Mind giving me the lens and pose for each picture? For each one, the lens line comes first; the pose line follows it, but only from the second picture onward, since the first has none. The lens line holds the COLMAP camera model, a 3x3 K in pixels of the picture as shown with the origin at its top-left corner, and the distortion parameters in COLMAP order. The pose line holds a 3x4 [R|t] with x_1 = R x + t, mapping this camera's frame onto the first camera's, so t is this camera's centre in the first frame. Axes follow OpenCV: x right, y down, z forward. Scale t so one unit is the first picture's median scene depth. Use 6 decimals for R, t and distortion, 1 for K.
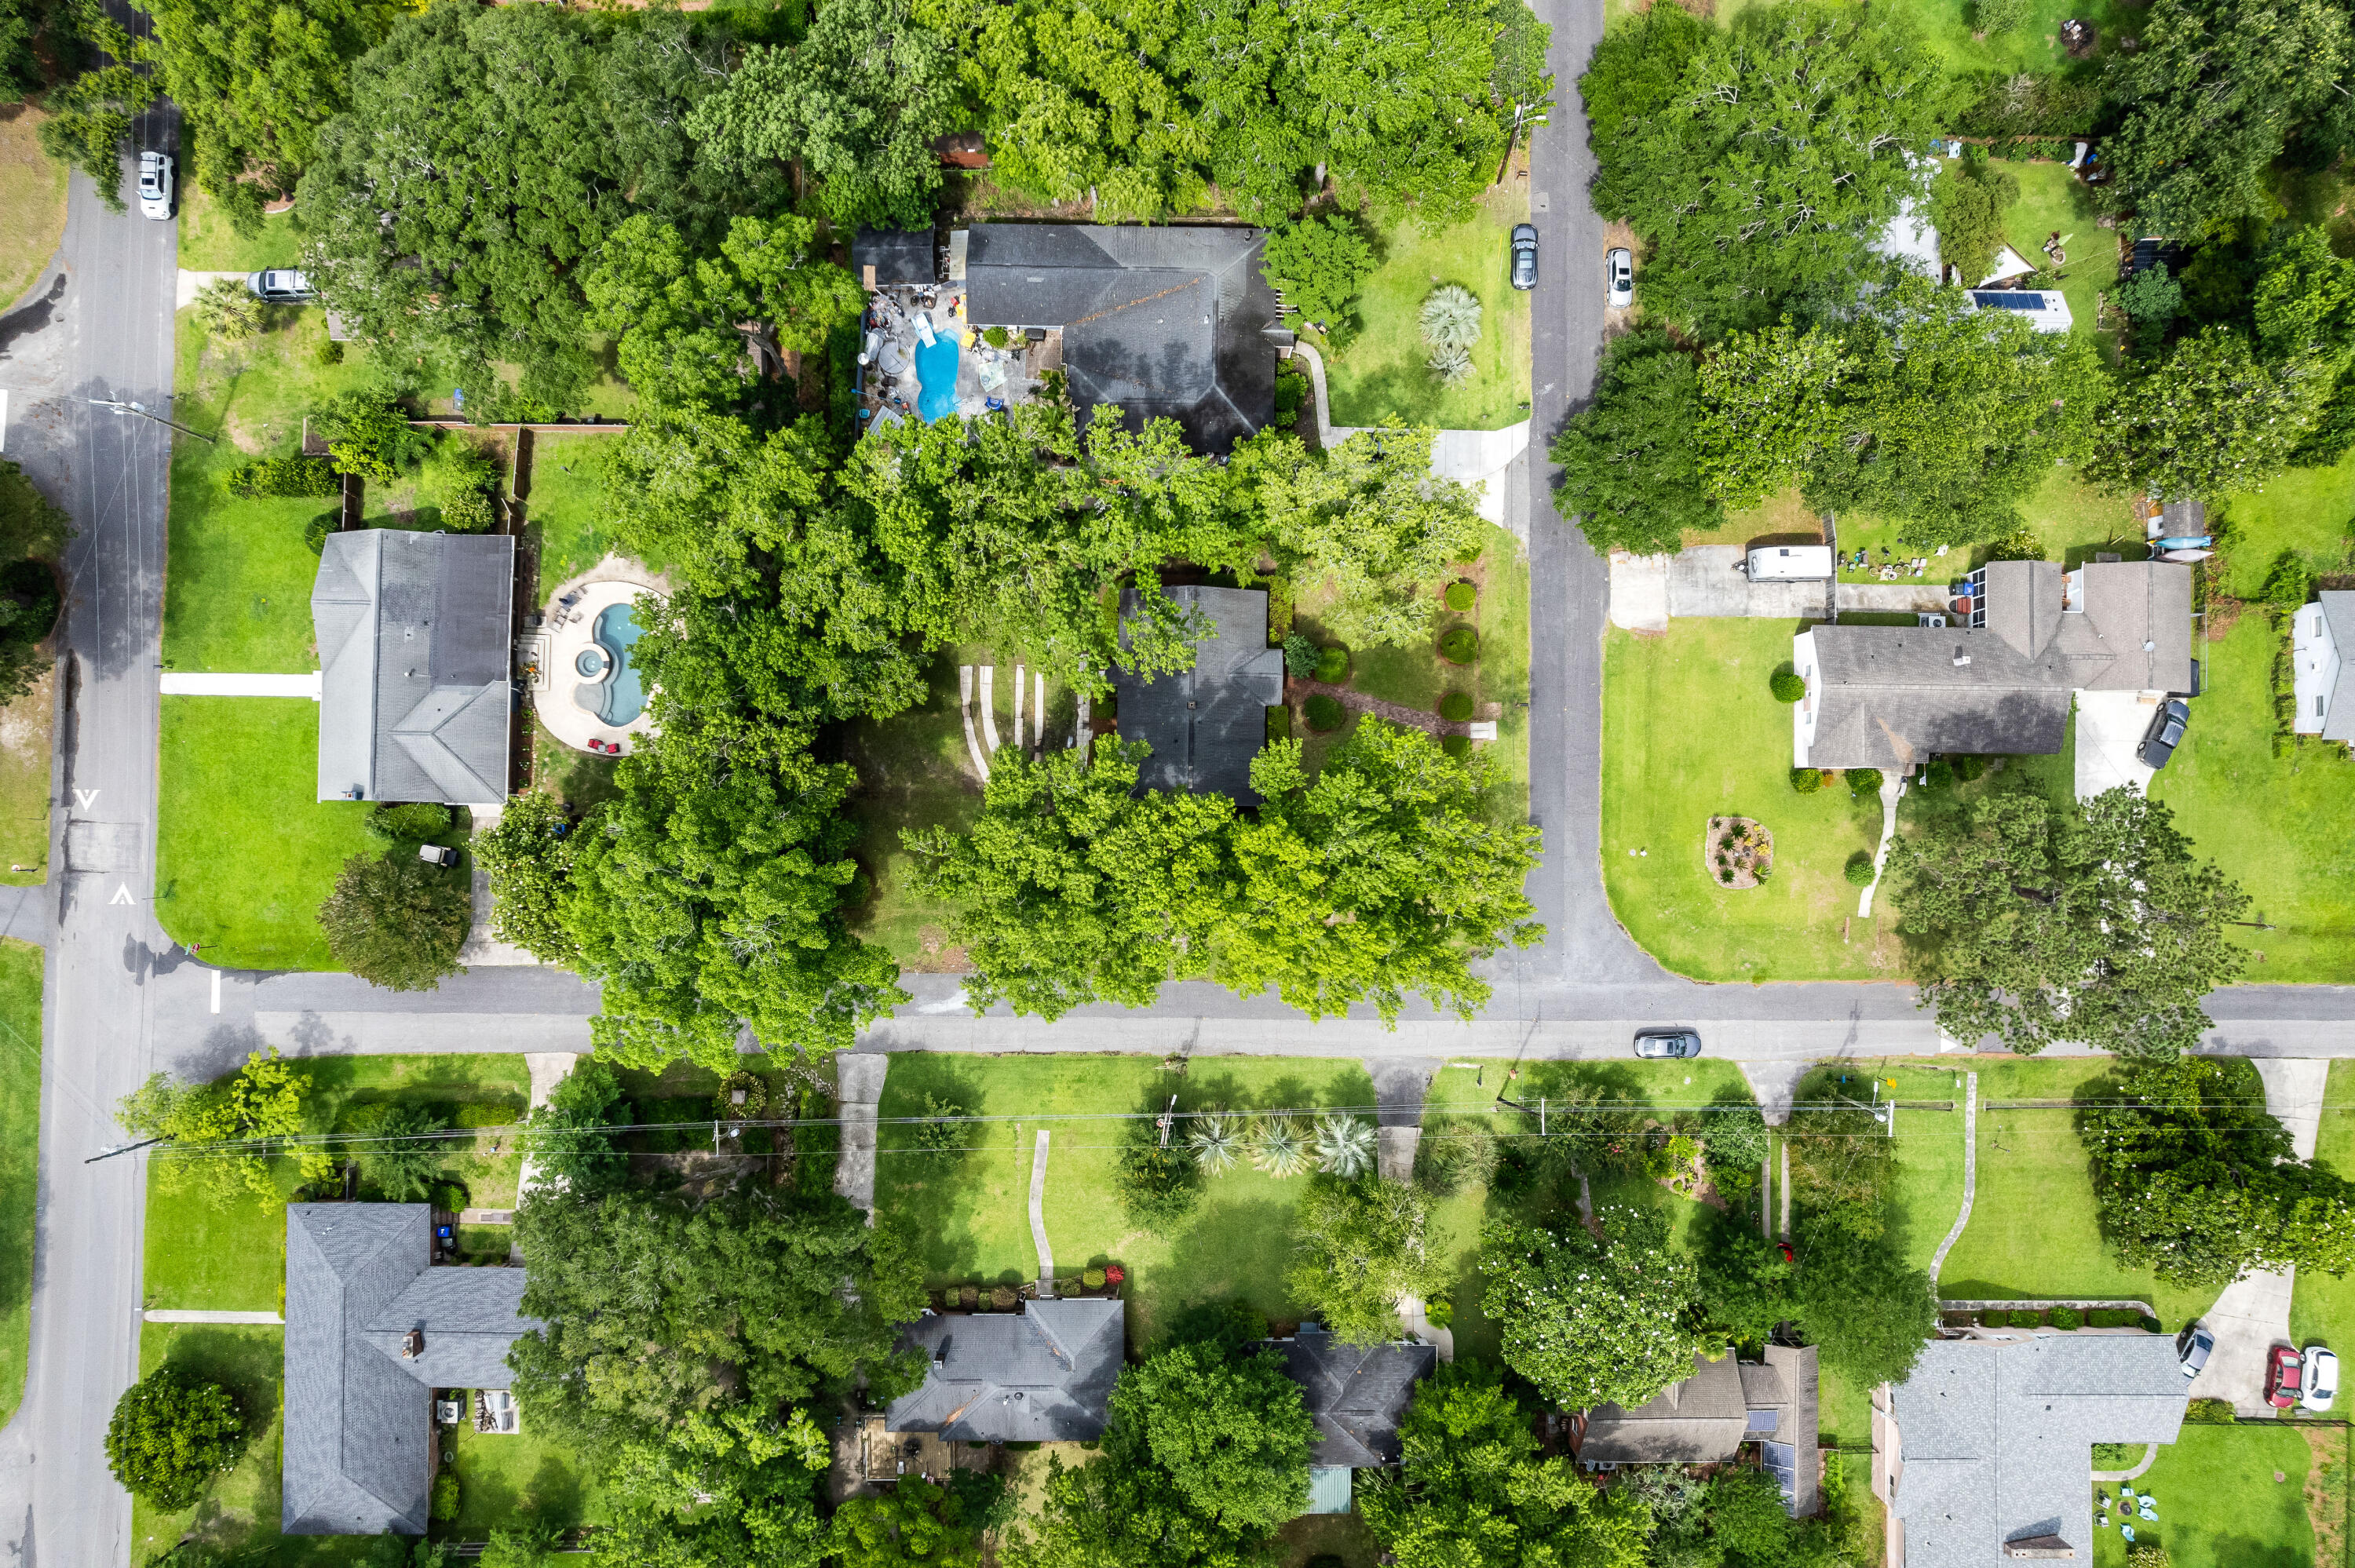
lens RADIAL K [[1516.1, 0, 1177.5], [0, 1516.1, 784.0], [0, 0, 1]] dist [-0.100380, 0.092051]
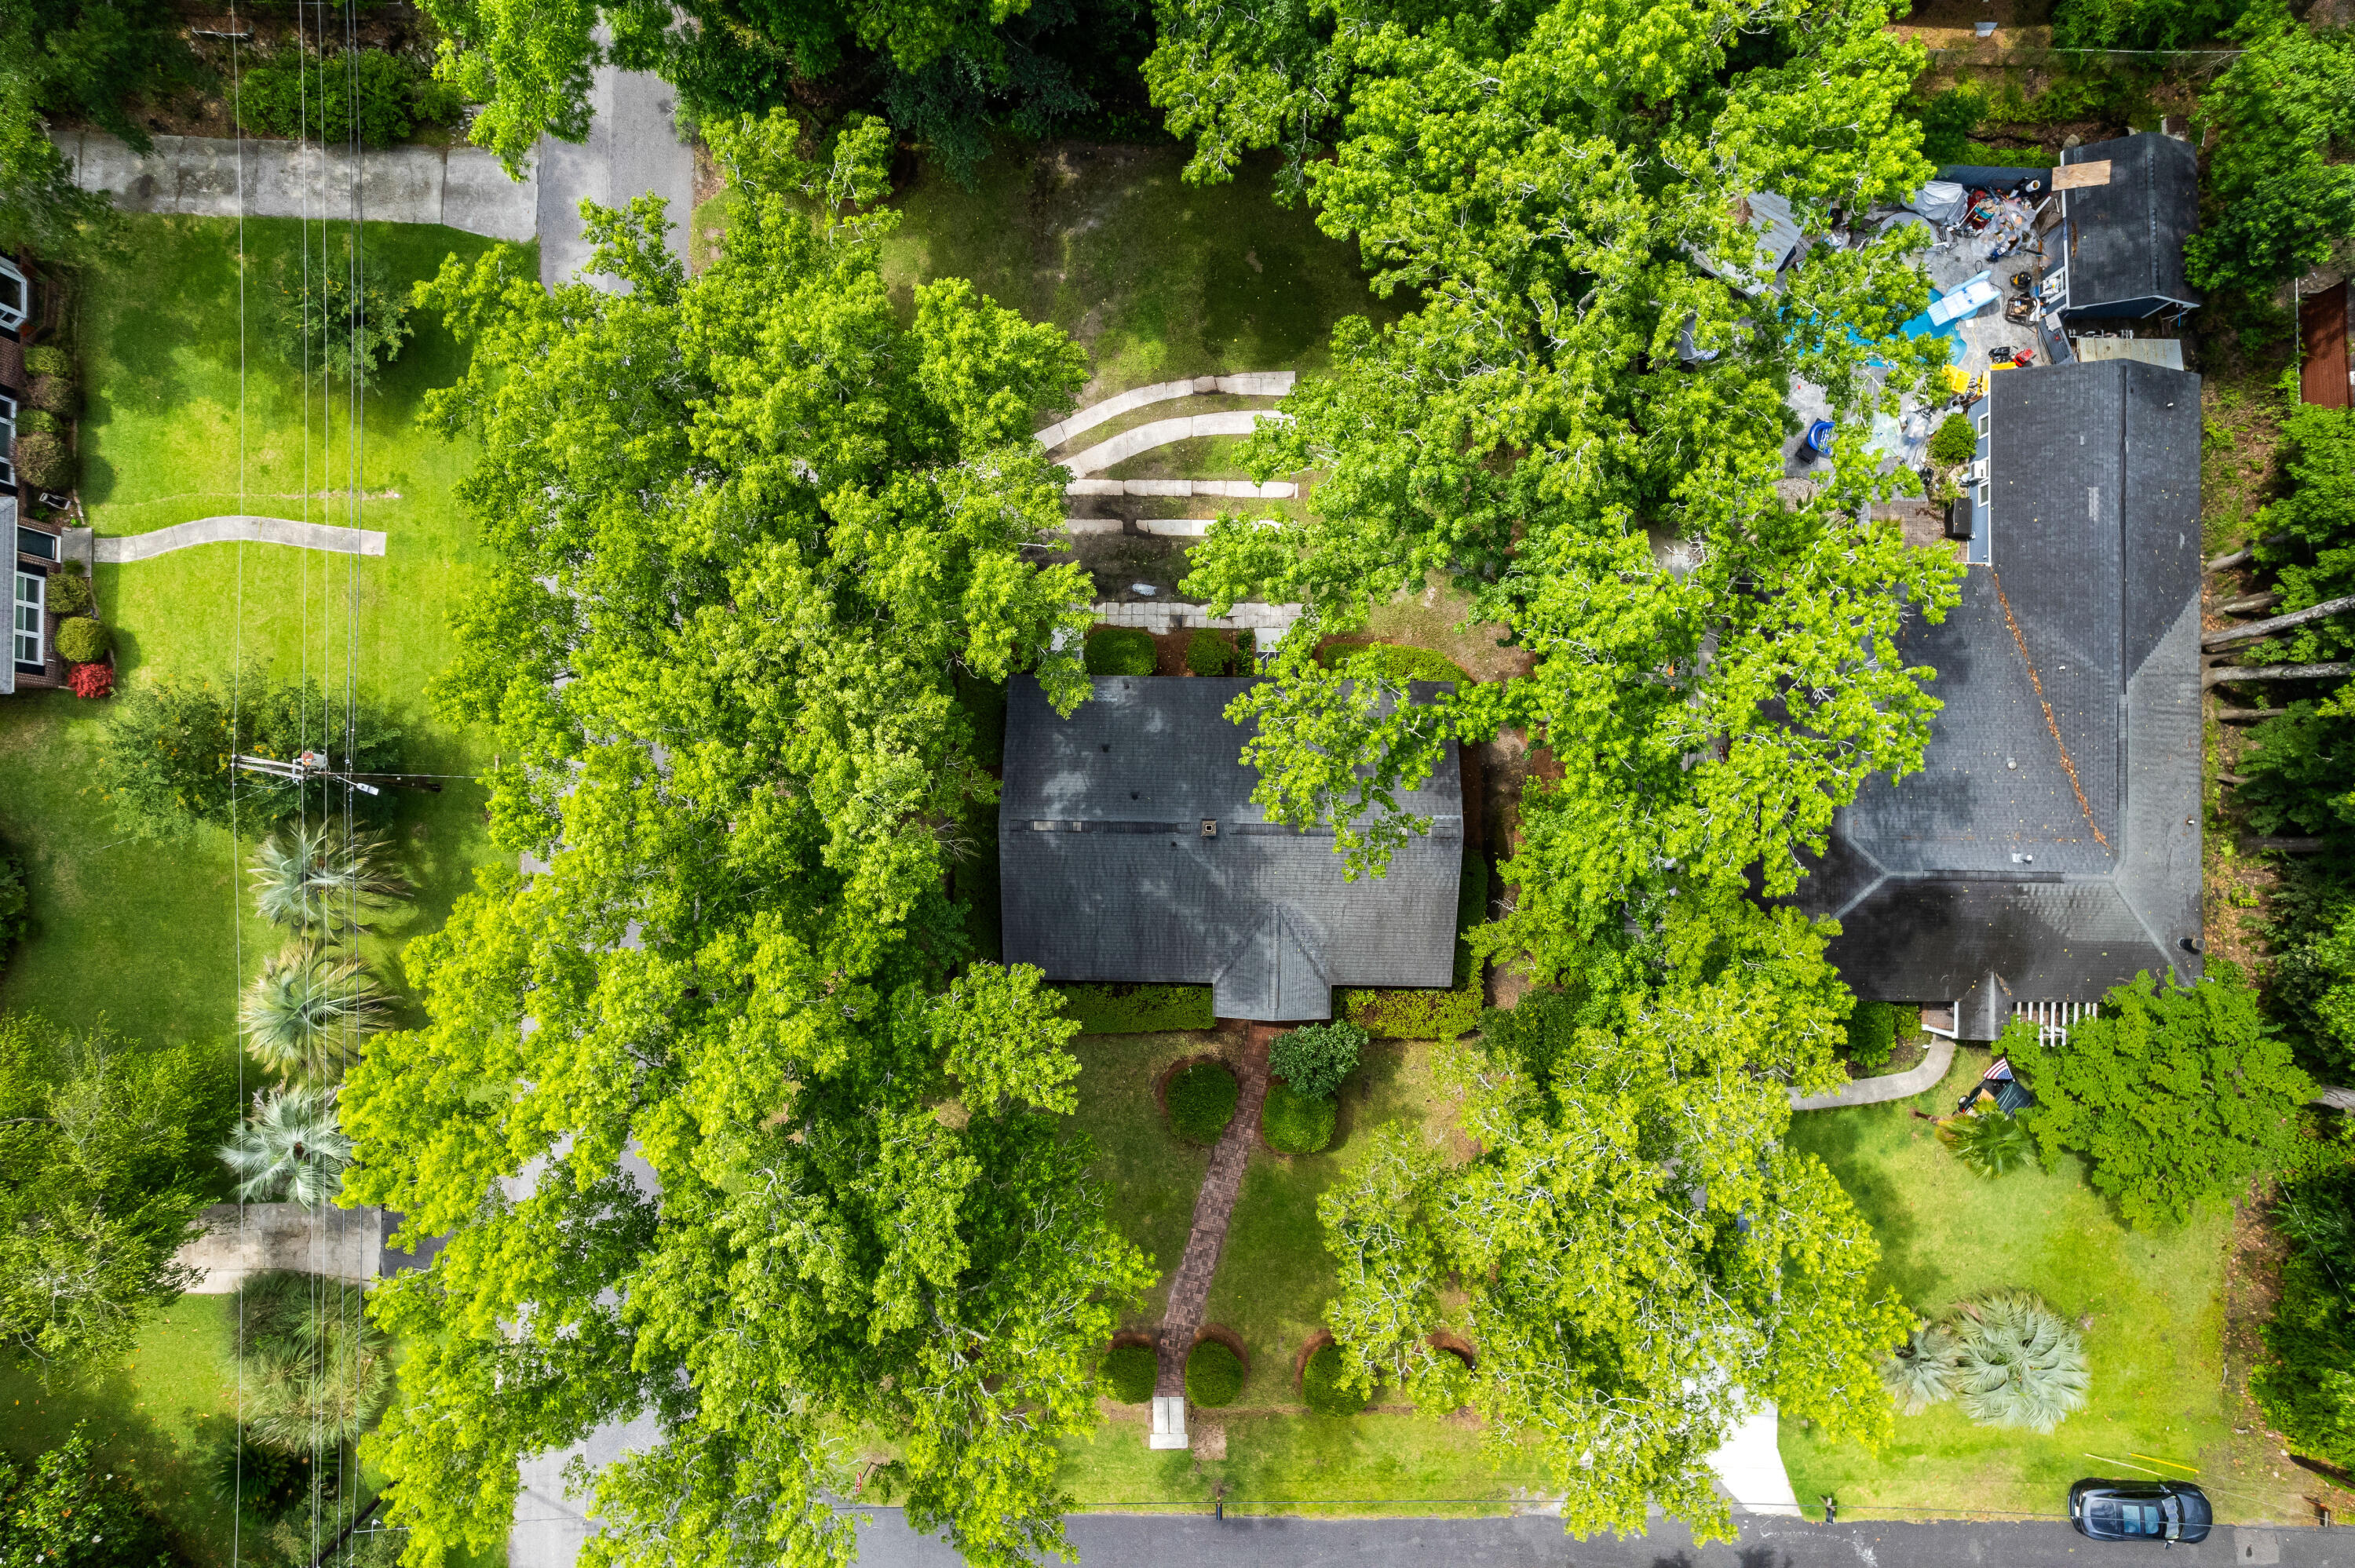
lens RADIAL K [[1516.1, 0, 1177.5], [0, 1516.1, 784.0], [0, 0, 1]] dist [-0.100380, 0.092051]
pose [[0.000800, 0.998603, -0.052840, 0.020099], [-0.999484, 0.002495, 0.032025, -0.055939], [0.032112, 0.052787, 0.998089, 0.515596]]
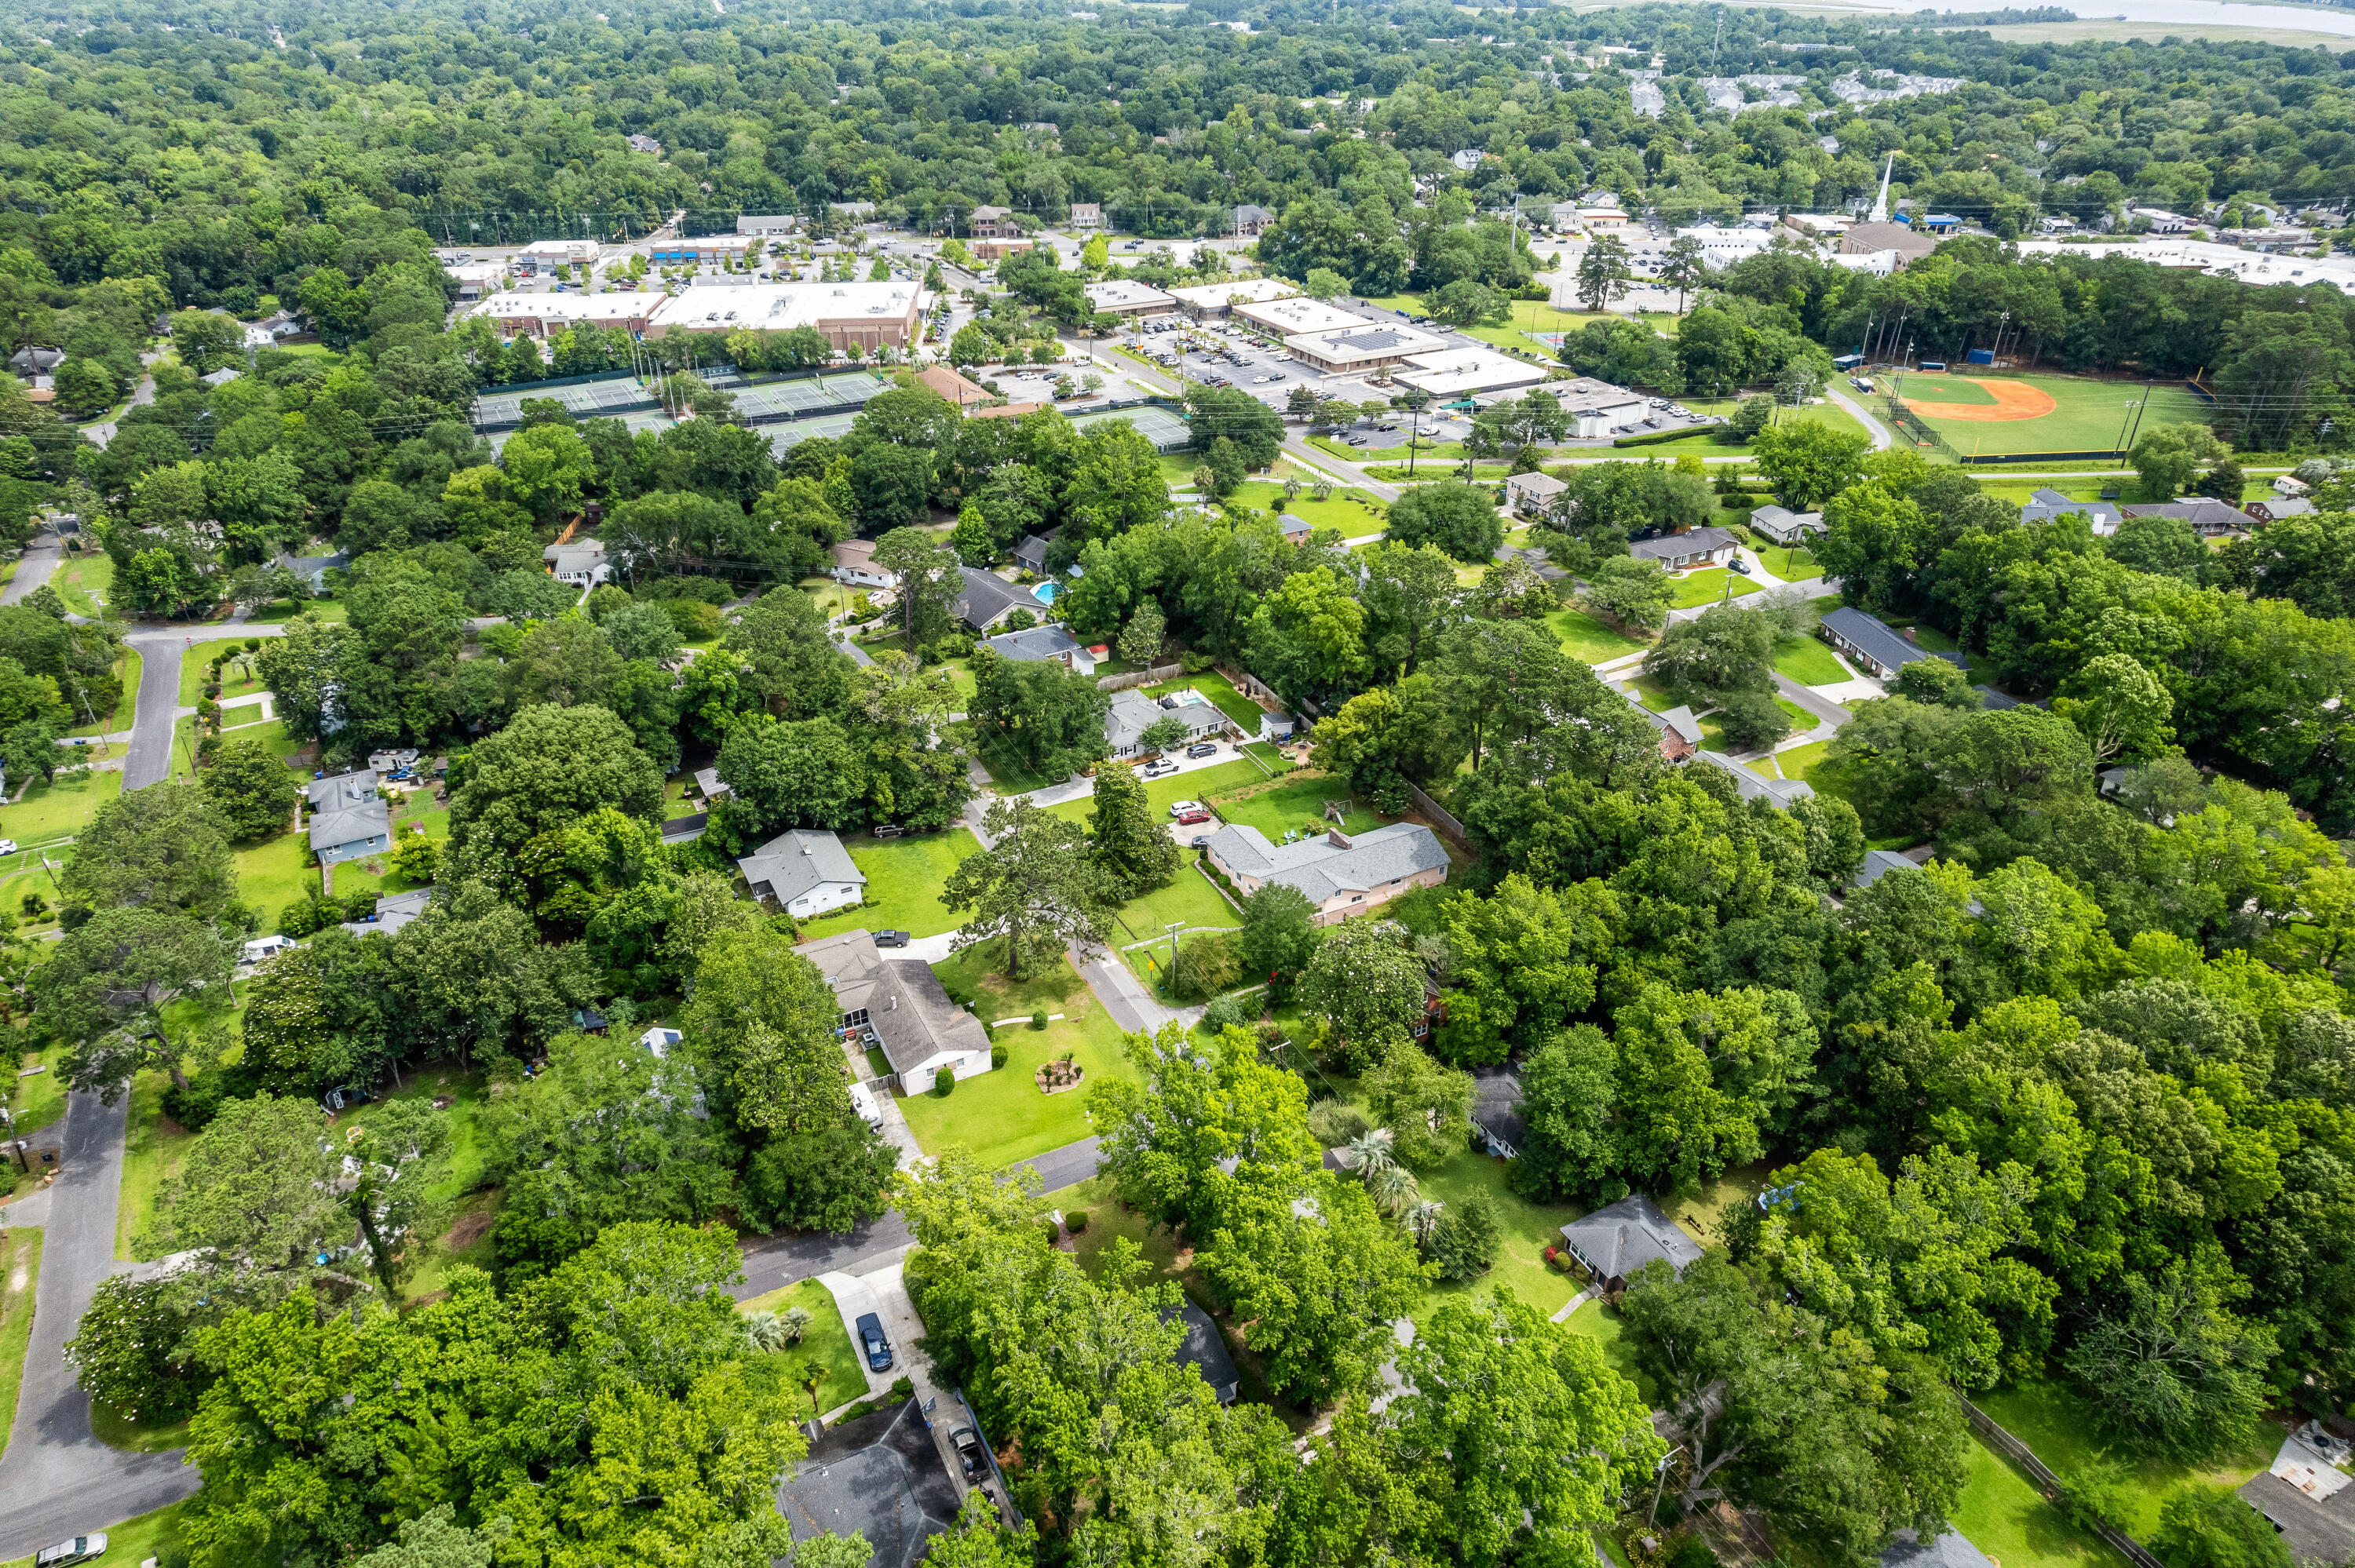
lens RADIAL K [[1516.1, 0, 1177.5], [0, 1516.1, 784.0], [0, 0, 1]] dist [-0.100380, 0.092051]
pose [[-0.471504, -0.437686, 0.765581, -0.712765], [0.881183, -0.199741, 0.428508, -0.442266], [-0.034634, 0.876661, 0.479860, 0.019446]]
